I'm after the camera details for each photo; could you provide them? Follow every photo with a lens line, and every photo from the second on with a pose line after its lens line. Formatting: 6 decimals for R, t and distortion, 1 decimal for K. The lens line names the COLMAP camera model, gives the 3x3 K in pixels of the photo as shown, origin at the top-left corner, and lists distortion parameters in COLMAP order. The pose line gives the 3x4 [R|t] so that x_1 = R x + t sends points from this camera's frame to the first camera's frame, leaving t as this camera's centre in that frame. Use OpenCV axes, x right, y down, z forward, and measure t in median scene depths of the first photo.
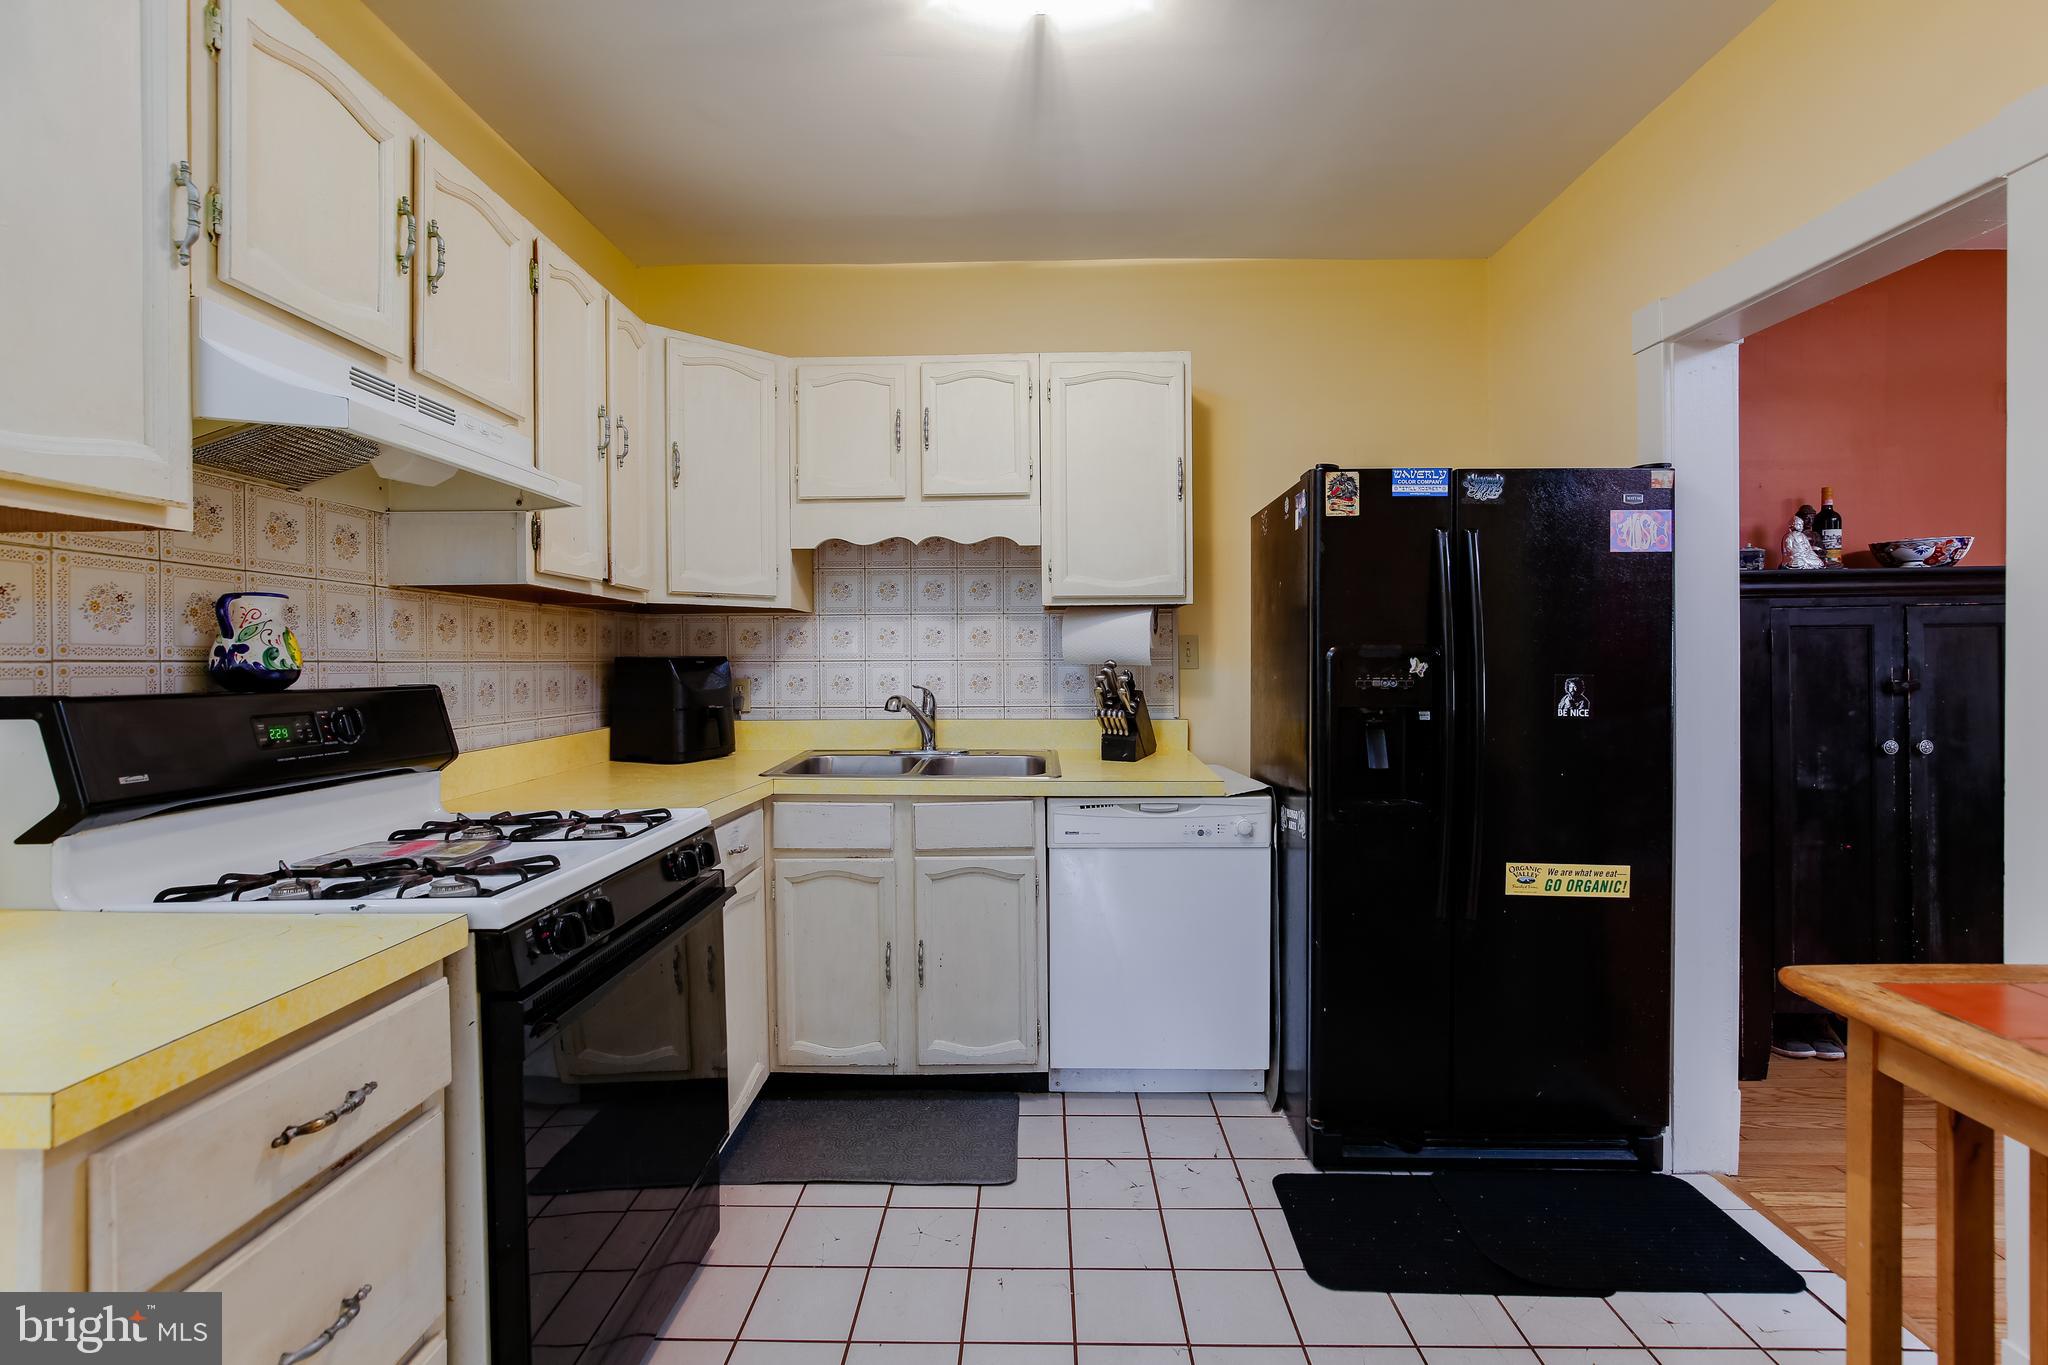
lens RADIAL K [[926.4, 0, 1031.3], [0, 926.4, 665.5], [0, 0, 1]] dist [-0.015403, 0.005119]
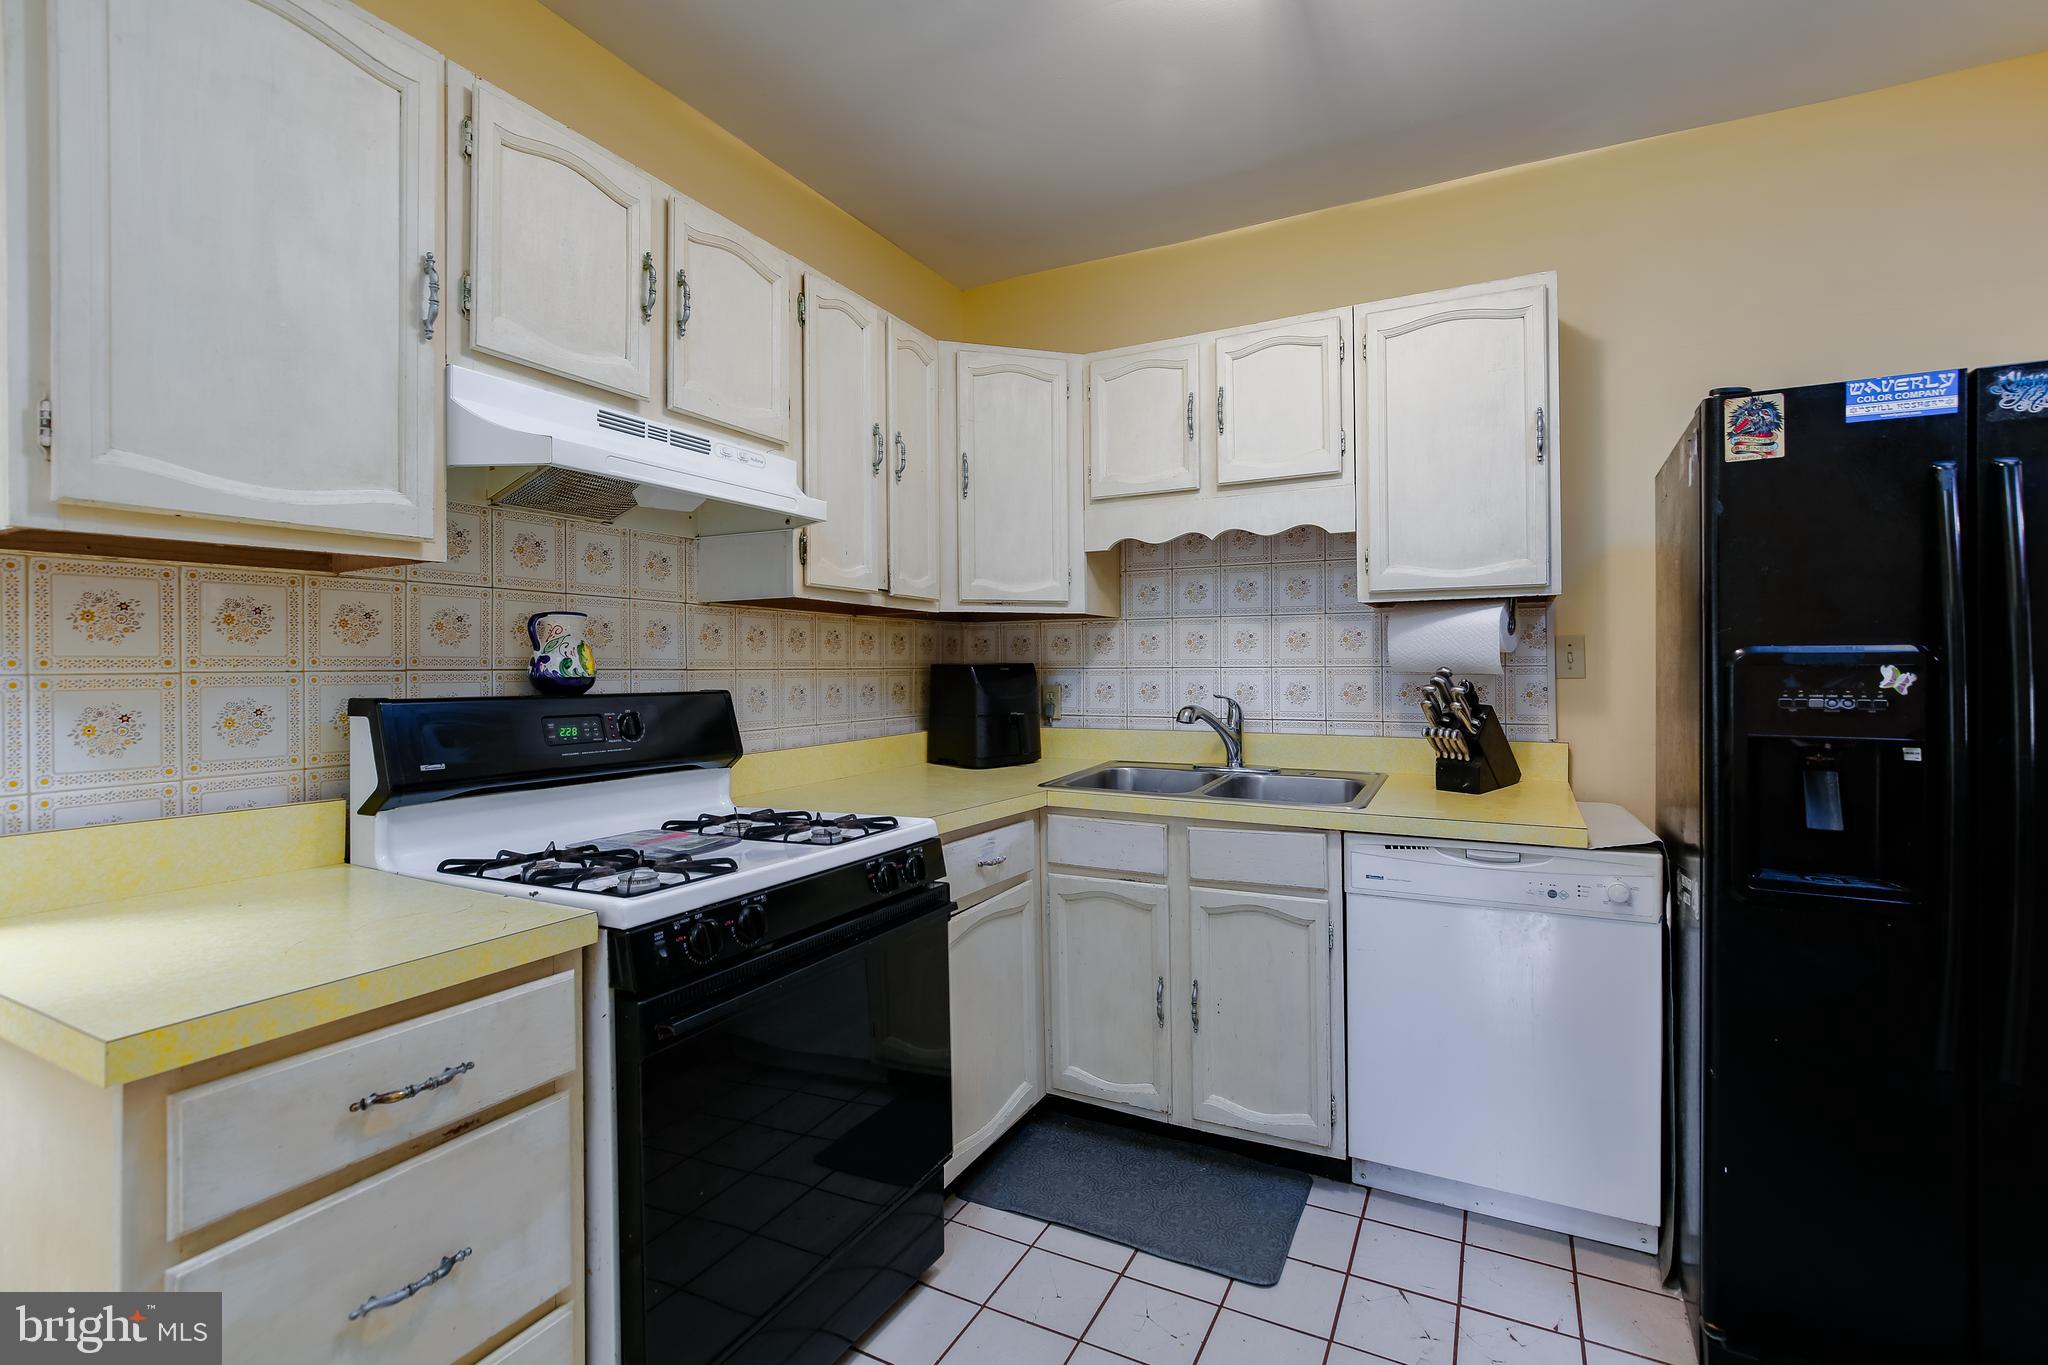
lens RADIAL K [[926.4, 0, 1031.3], [0, 926.4, 665.5], [0, 0, 1]] dist [-0.015403, 0.005119]
pose [[0.894655, -0.000312, -0.446758, 0.140451], [-0.001750, 0.999990, -0.004203, -0.003853], [0.446754, 0.004542, 0.894645, 0.127734]]
